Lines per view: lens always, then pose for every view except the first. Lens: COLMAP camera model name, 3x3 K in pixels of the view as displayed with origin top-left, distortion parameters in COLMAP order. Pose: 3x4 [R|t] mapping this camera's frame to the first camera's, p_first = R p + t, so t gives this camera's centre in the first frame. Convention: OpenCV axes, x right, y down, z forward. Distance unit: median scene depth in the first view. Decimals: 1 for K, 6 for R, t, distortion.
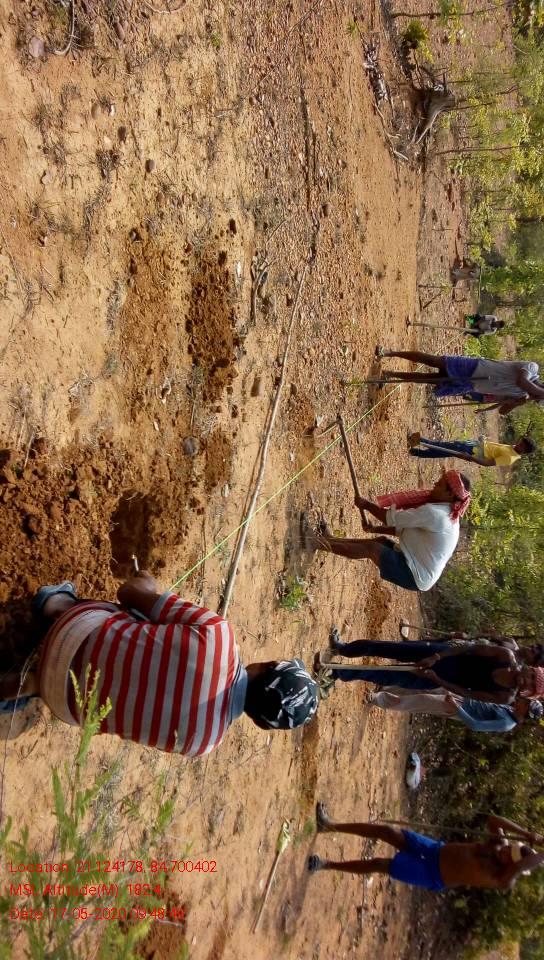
lens RADIAL K [[865.5, 0, 272.0], [0, 865.5, 480.0], [0, 0, 1]] dist [0.041049, -0.181802]
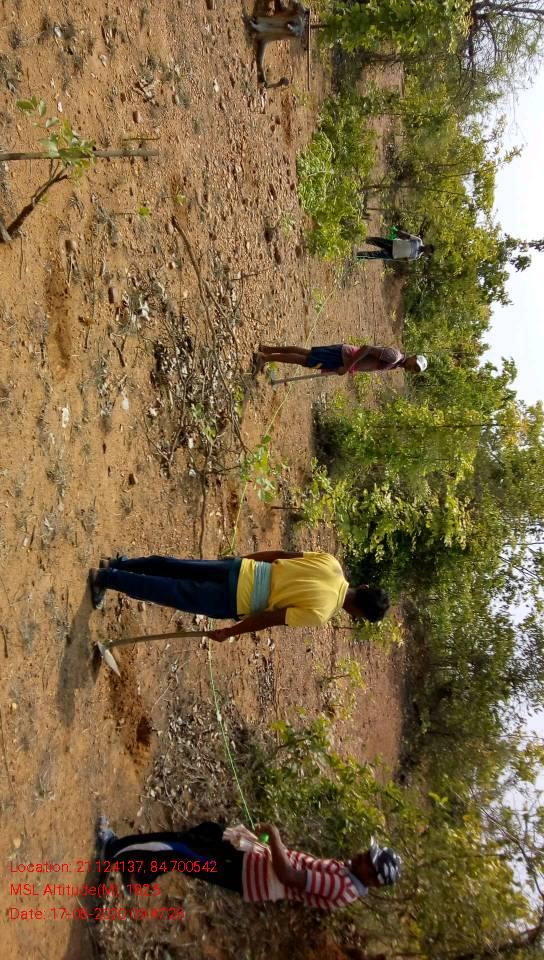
lens RADIAL K [[844.5, 0, 272.0], [0, 844.5, 480.0], [0, 0, 1]] dist [-0.055936, 0.001998]
pose [[0.991583, -0.097188, 0.085548, 0.592846], [0.068209, 0.953715, 0.292873, -0.507210], [-0.110052, -0.284573, 0.952316, 1.848383]]
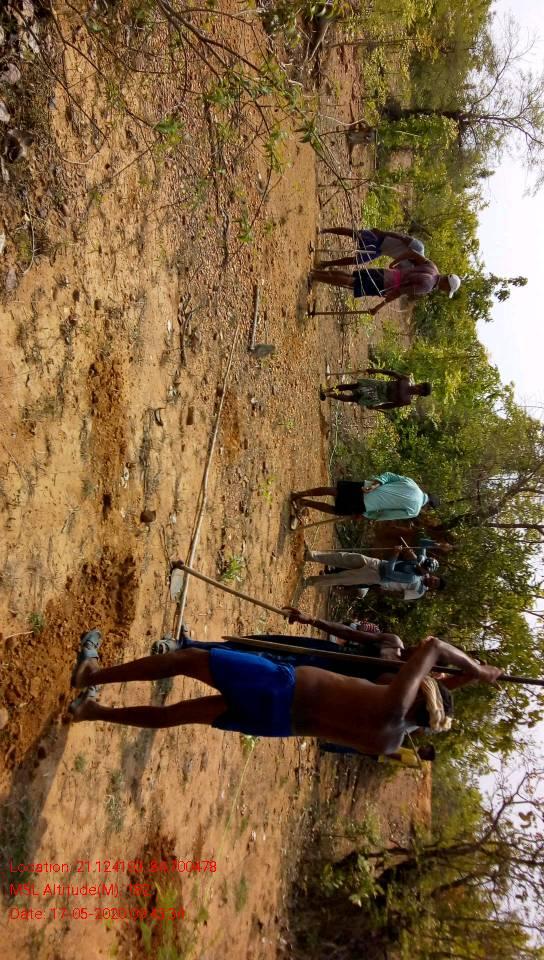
lens RADIAL K [[865.5, 0, 272.0], [0, 865.5, 480.0], [0, 0, 1]] dist [0.041049, -0.181802]
pose [[0.992018, -0.081116, 0.096539, -0.028135], [0.059803, 0.976695, 0.206130, -0.251264], [-0.111009, -0.198711, 0.973751, -0.150304]]
